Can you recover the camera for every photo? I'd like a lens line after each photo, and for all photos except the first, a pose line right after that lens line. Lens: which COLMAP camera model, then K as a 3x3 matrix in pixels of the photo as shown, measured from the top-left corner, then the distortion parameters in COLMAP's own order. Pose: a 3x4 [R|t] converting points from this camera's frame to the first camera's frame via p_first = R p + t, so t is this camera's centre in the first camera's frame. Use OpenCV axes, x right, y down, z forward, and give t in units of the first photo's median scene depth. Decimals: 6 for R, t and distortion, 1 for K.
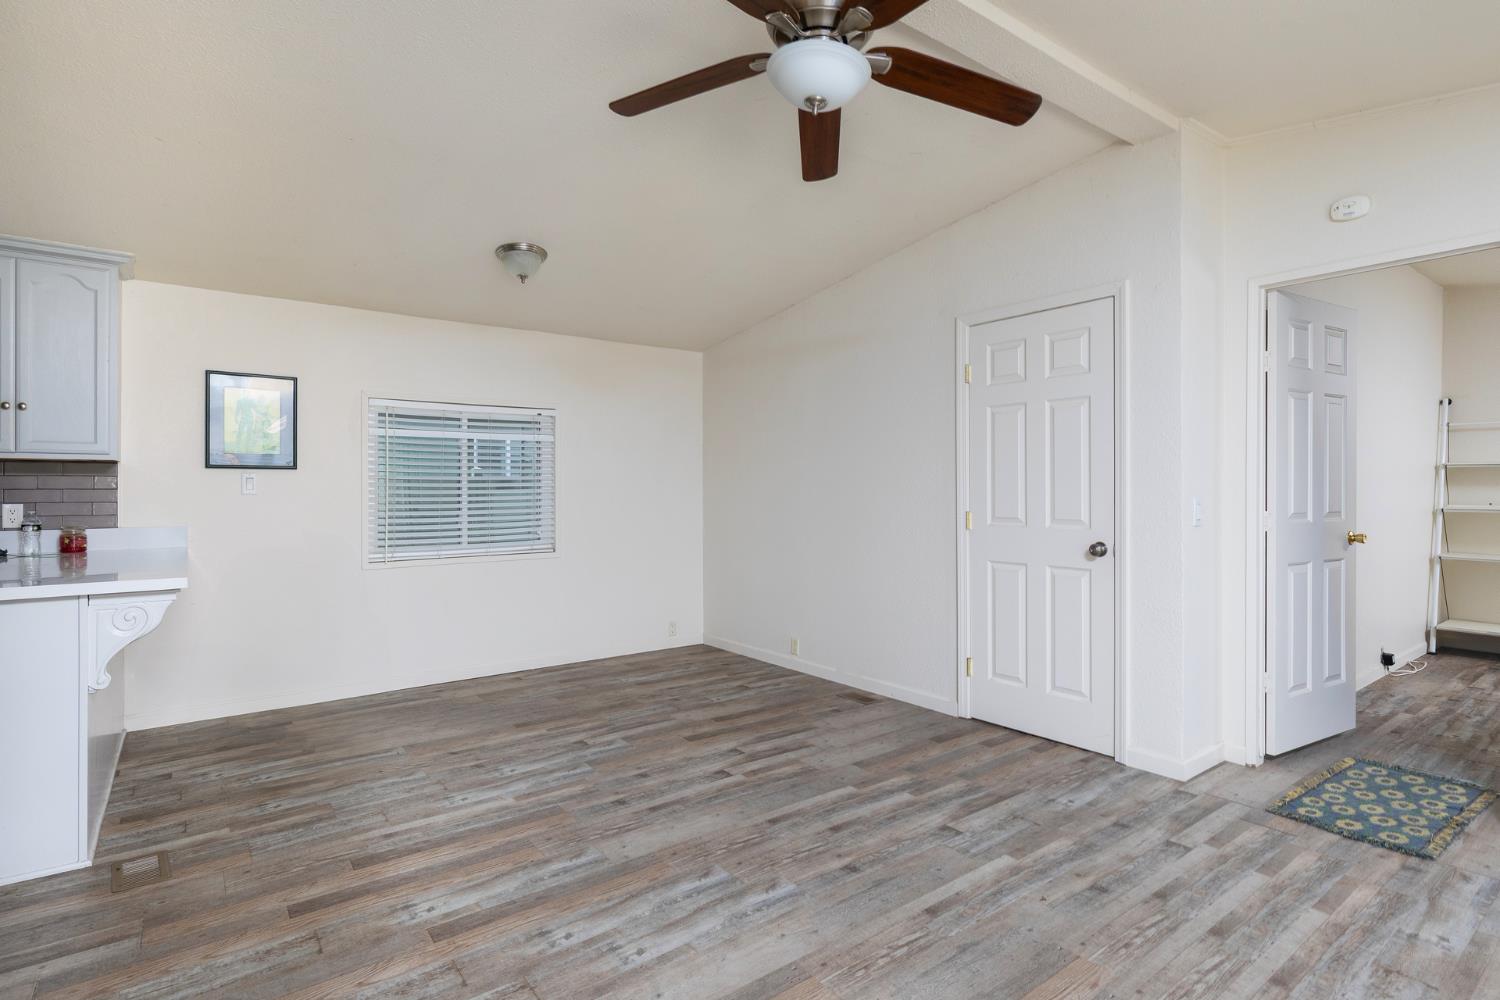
lens RADIAL K [[756.5, 0, 764.2], [0, 756.5, 487.1], [0, 0, 1]] dist [0.001528, -0.000171]
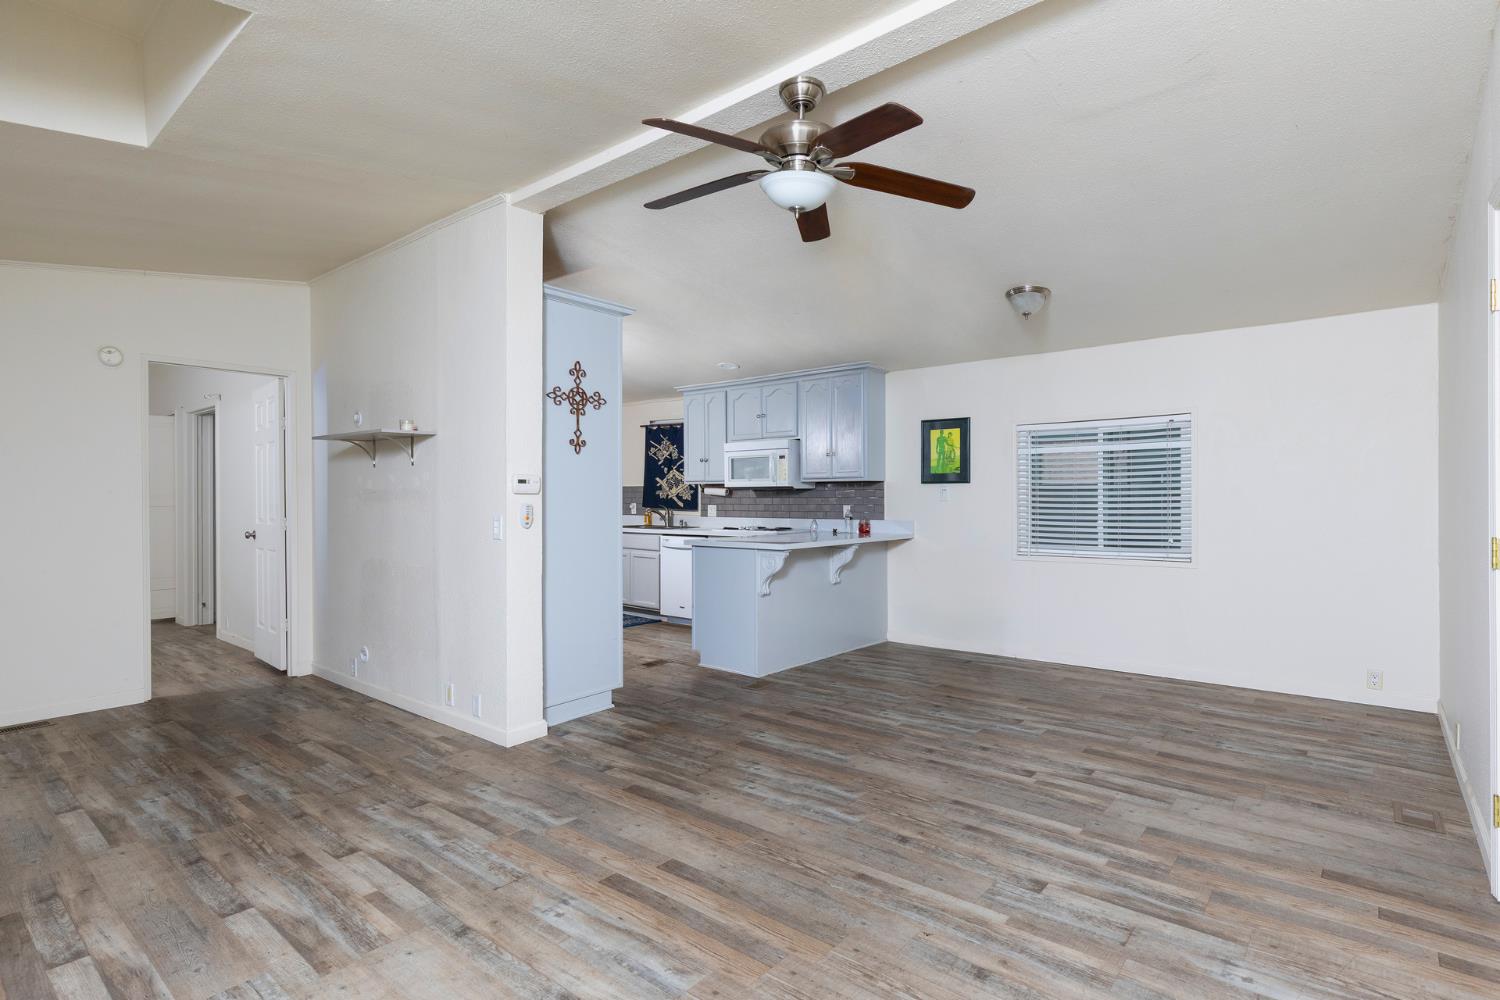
lens RADIAL K [[746.6, 0, 747.8], [0, 746.6, 494.4], [0, 0, 1]] dist [-0.000508, -0.000503]
pose [[0.215938, -0.002462, -0.976404, 0.759968], [0.006920, 0.999976, -0.000991, -0.004567], [0.976382, -0.006542, 0.215950, 0.358092]]
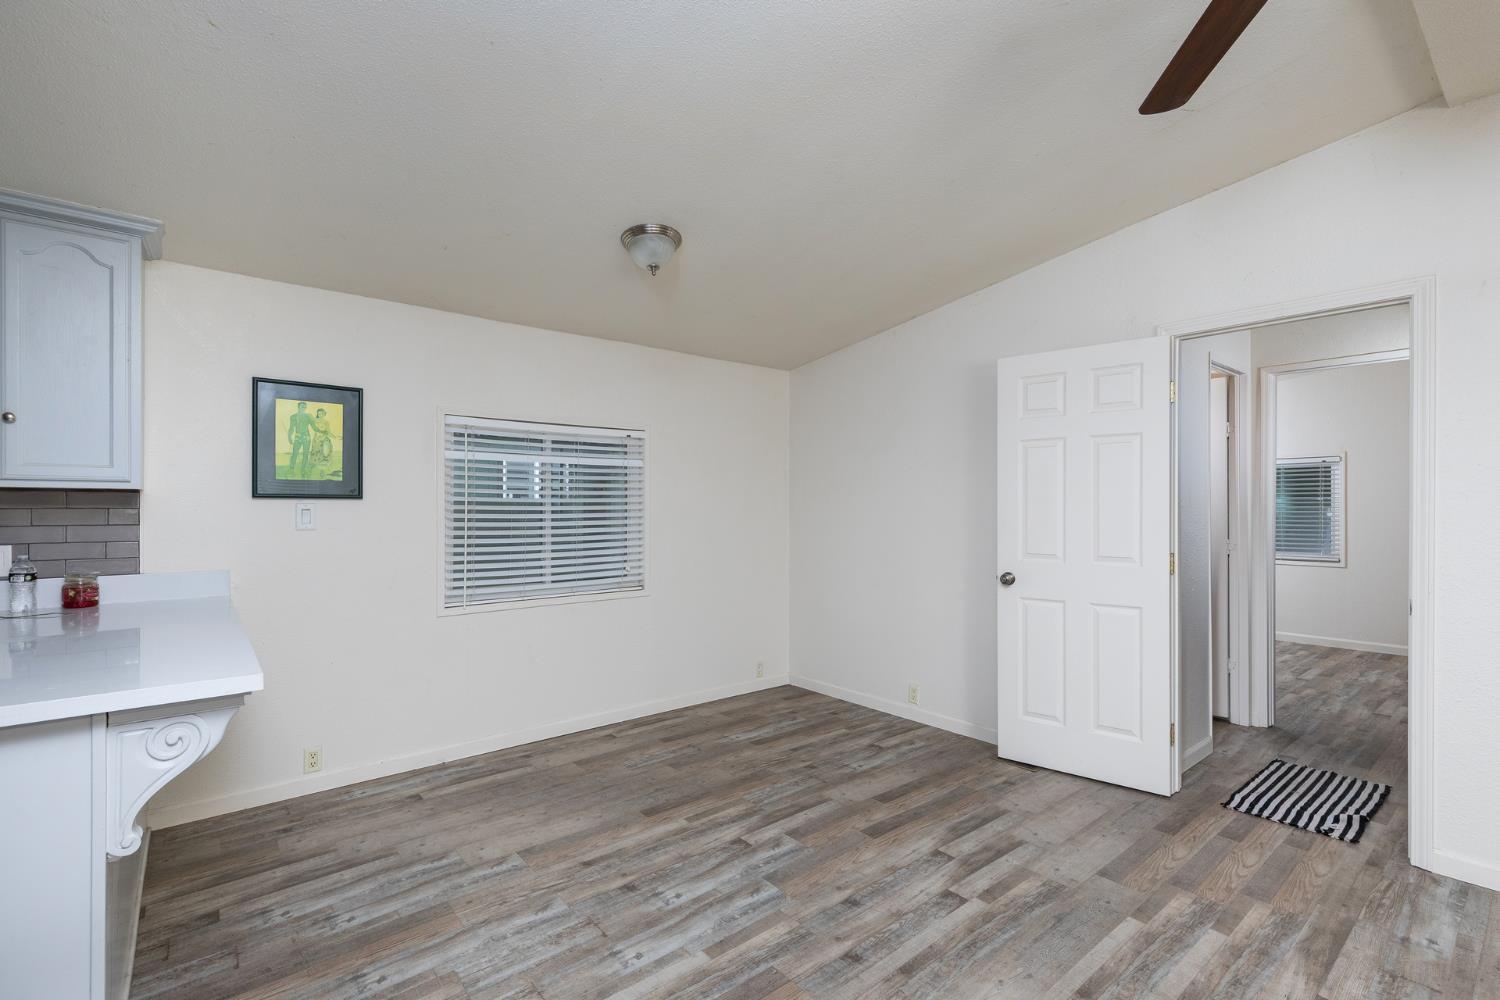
lens RADIAL K [[679.8, 0, 762.3], [0, 679.8, 507.8], [0, 0, 1]] dist [0.007438, -0.000452]
pose [[0.998929, 0.003963, 0.046106, -0.250964], [-0.004105, 0.999987, 0.002977, -0.021131], [-0.046094, -0.003163, 0.998932, 0.271217]]
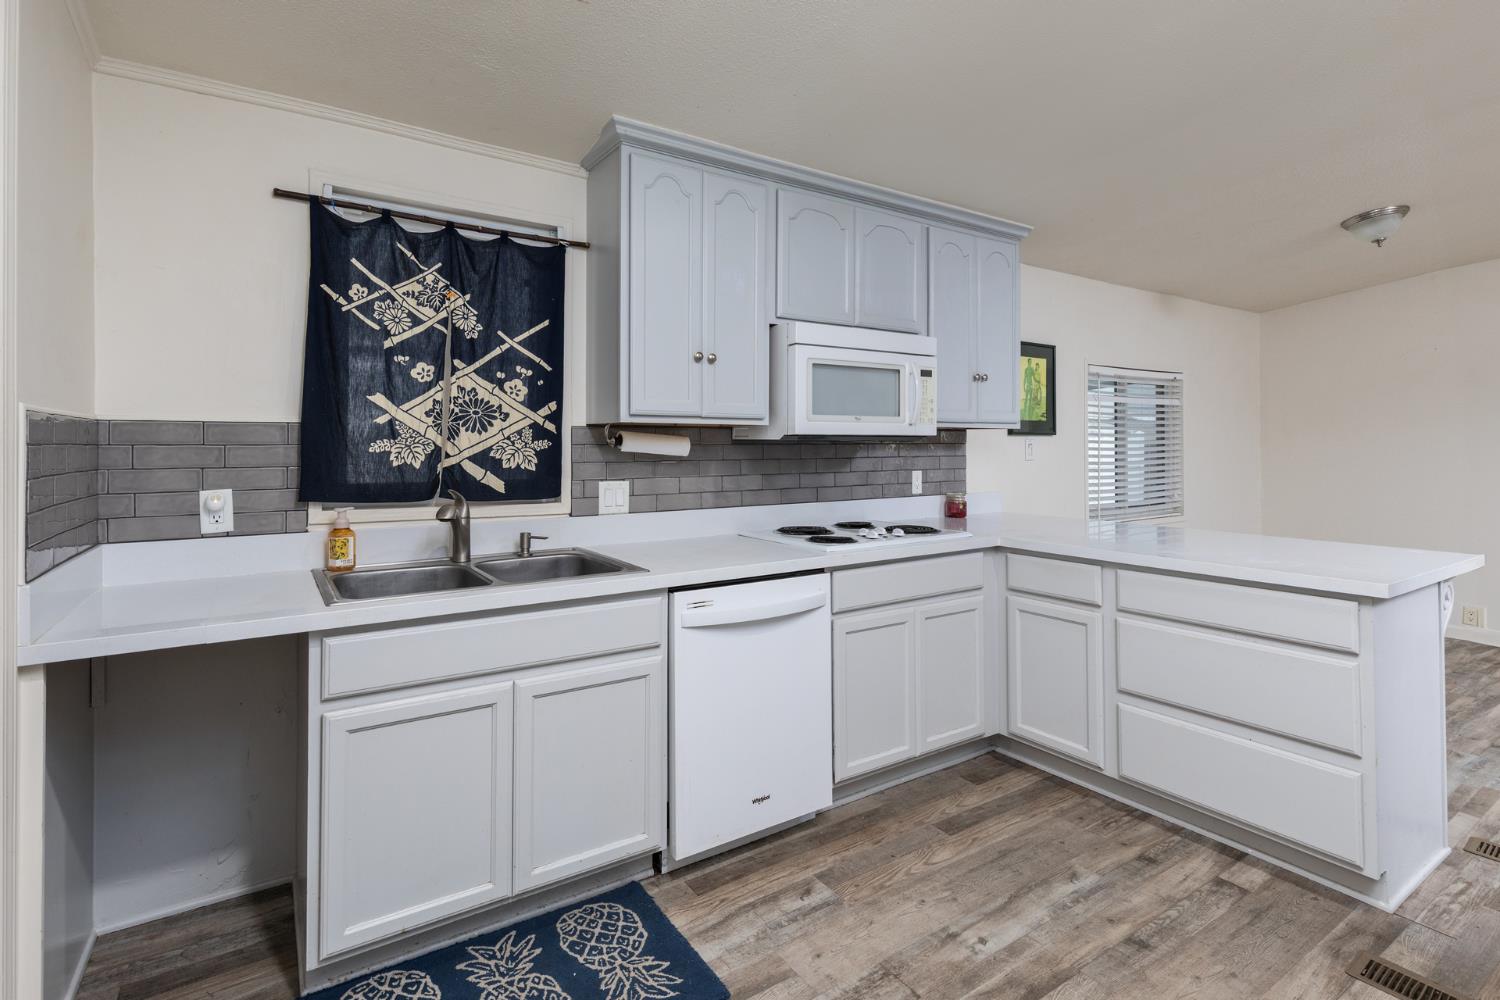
lens RADIAL K [[714.4, 0, 707.6], [0, 714.4, 438.9], [0, 0, 1]] dist [0.000419, -0.000141]
pose [[0.995598, 0.000576, -0.093719, -1.181221], [-0.000654, 0.999999, -0.000795, -0.020808], [0.093719, 0.000853, 0.995598, -0.009571]]
